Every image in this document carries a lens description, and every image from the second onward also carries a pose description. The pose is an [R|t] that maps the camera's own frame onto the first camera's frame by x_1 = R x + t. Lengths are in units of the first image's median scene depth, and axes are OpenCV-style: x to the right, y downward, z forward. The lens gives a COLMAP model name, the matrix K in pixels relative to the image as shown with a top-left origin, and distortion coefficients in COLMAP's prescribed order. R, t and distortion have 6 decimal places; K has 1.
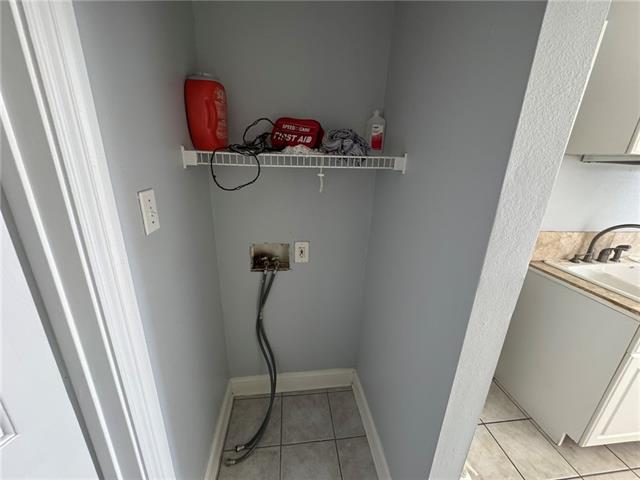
lens RADIAL K [[259.5, 0, 319.9], [0, 259.5, 239.9], [0, 0, 1]] dist [-0.002394, -0.000051]
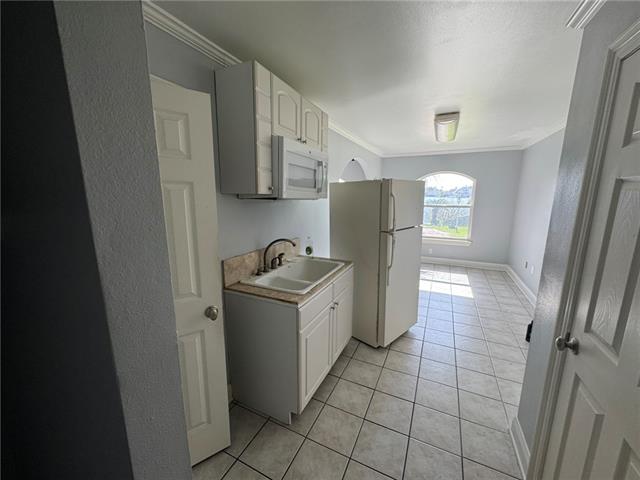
lens RADIAL K [[259.5, 0, 316.4], [0, 259.5, 239.0], [0, 0, 1]] dist [-0.002394, -0.000051]
pose [[0.551681, -0.178033, 0.814832, 0.138250], [0.277916, 0.960361, 0.021667, -0.032219], [-0.786391, 0.214501, 0.579291, 0.007587]]
